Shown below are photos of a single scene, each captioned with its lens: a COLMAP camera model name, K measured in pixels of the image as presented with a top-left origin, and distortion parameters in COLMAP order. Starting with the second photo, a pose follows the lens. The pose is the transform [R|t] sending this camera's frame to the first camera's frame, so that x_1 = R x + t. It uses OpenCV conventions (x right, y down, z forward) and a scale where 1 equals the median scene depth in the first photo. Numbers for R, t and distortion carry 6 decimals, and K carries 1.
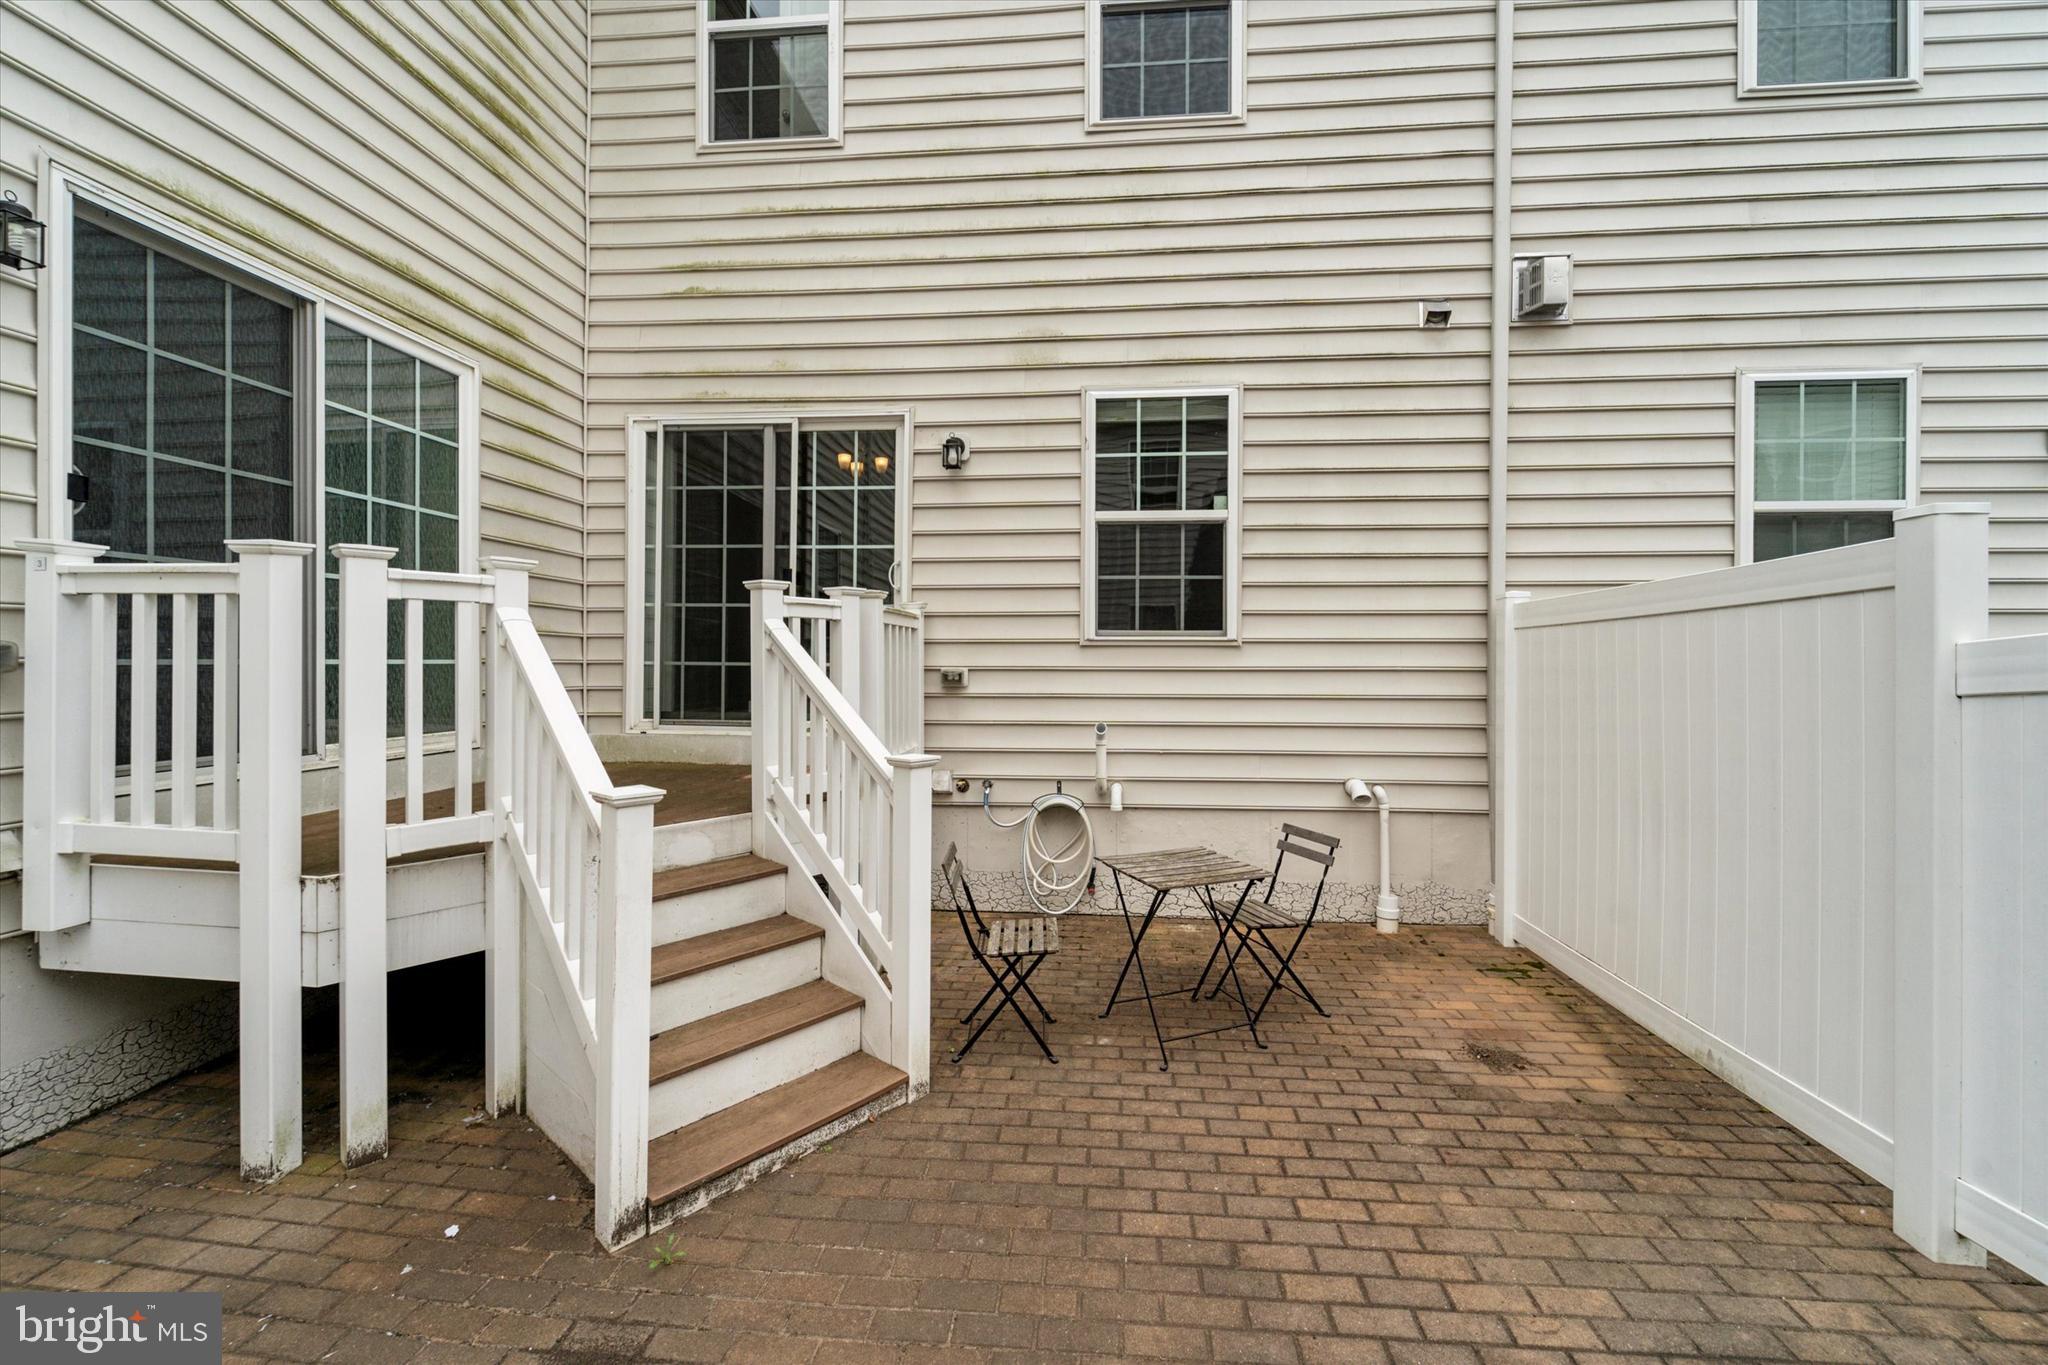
lens RADIAL K [[839.6, 0, 1031.1], [0, 839.6, 669.7], [0, 0, 1]] dist [-0.001068, -0.000931]
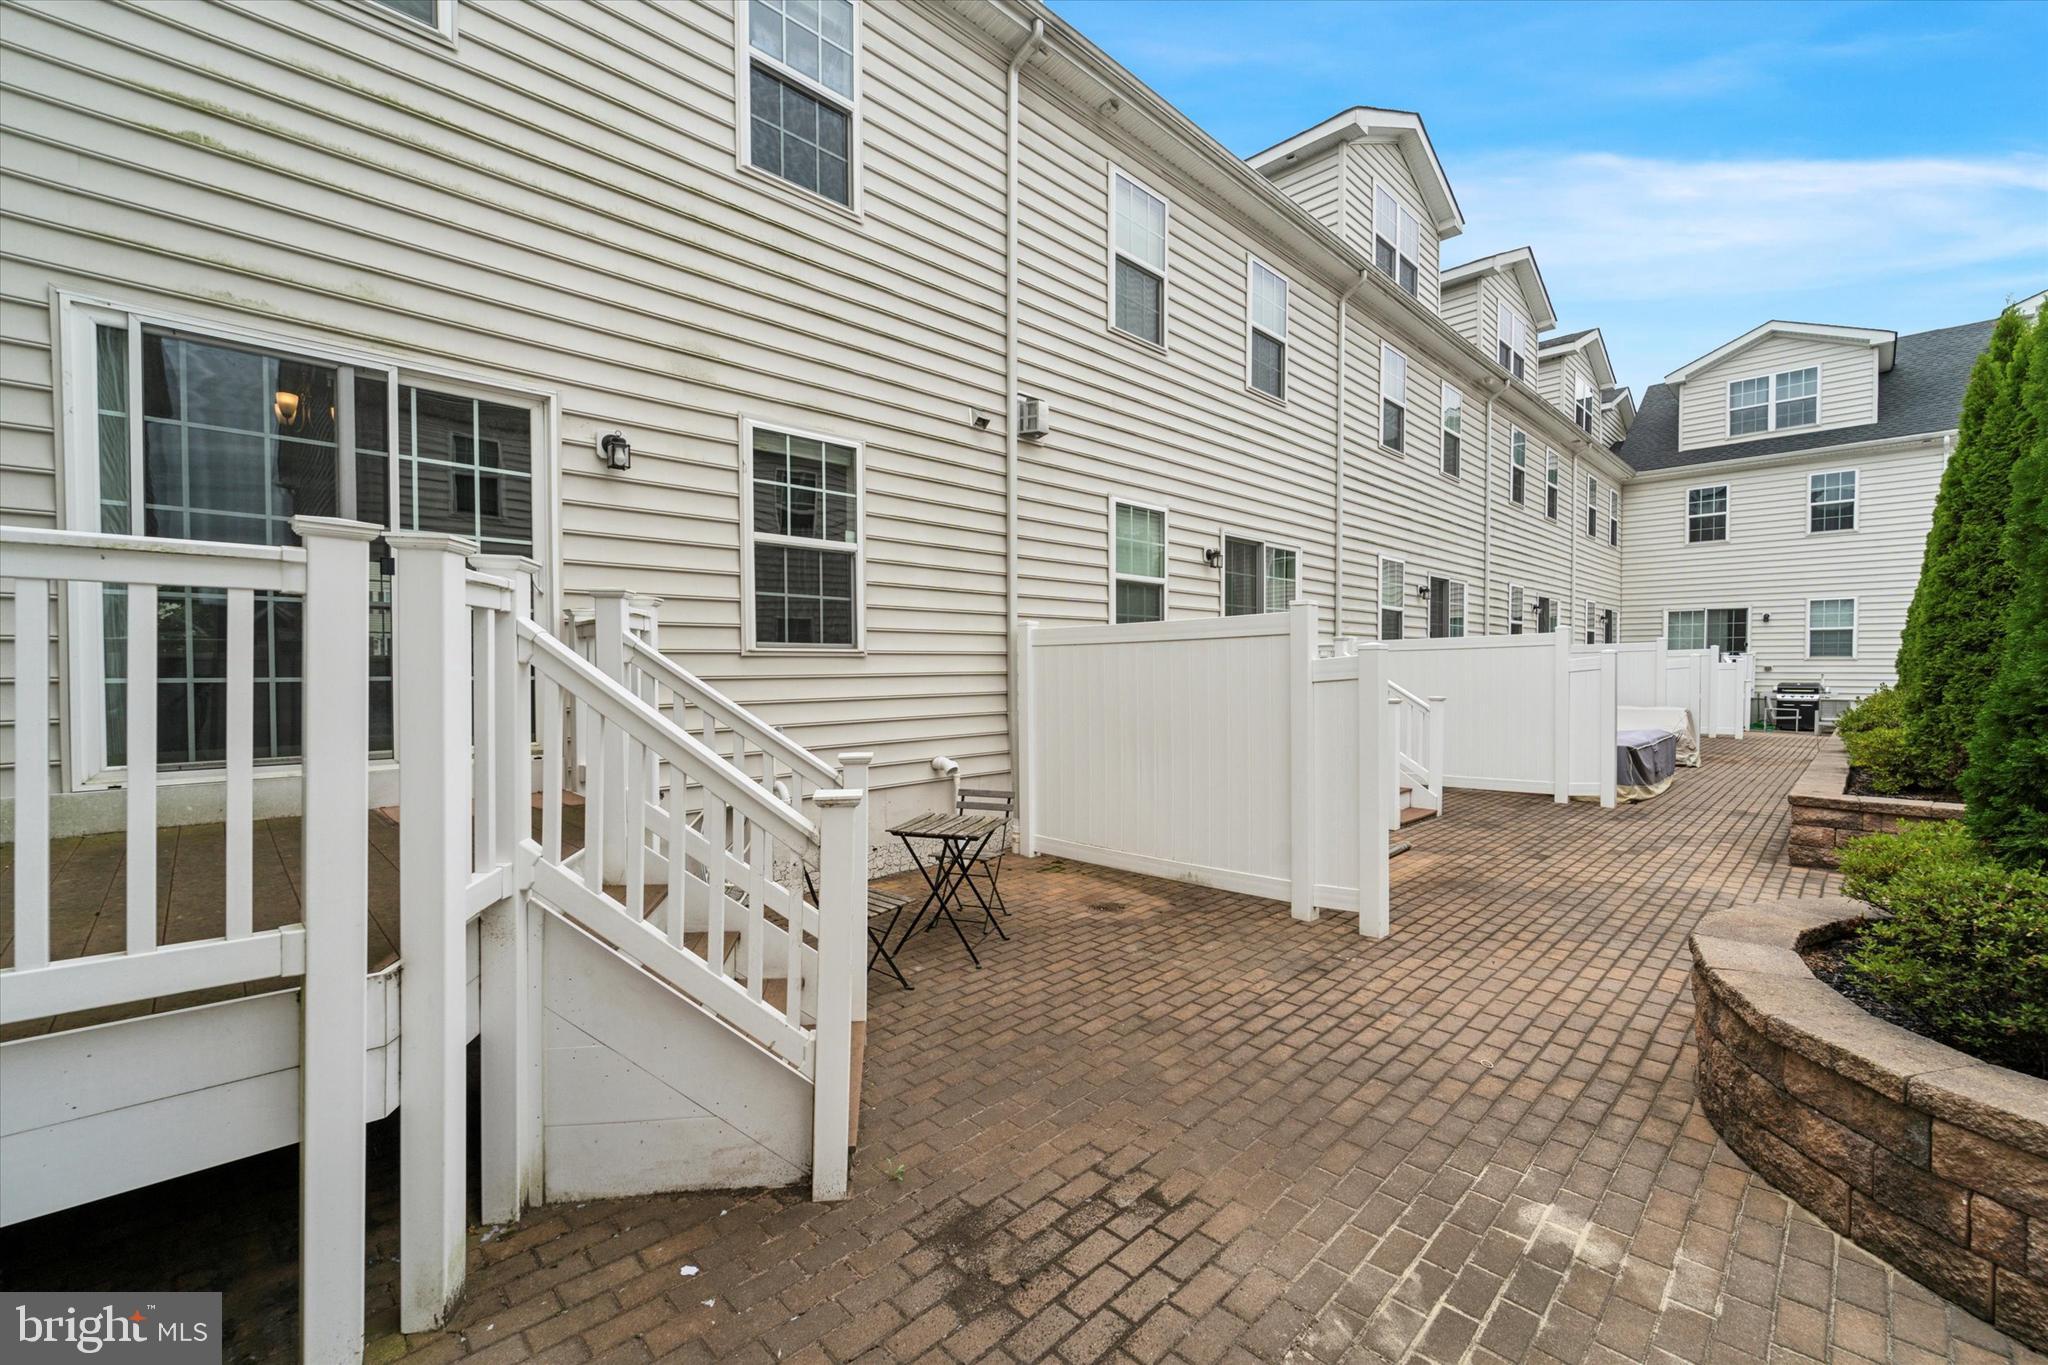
lens RADIAL K [[836.6, 0, 1020.9], [0, 836.6, 692.7], [0, 0, 1]] dist [-0.000085, -0.000255]
pose [[0.646462, -0.031247, 0.762306, -0.555788], [0.015323, 0.999491, 0.027975, -0.006759], [-0.762792, -0.006404, 0.646612, 0.044832]]
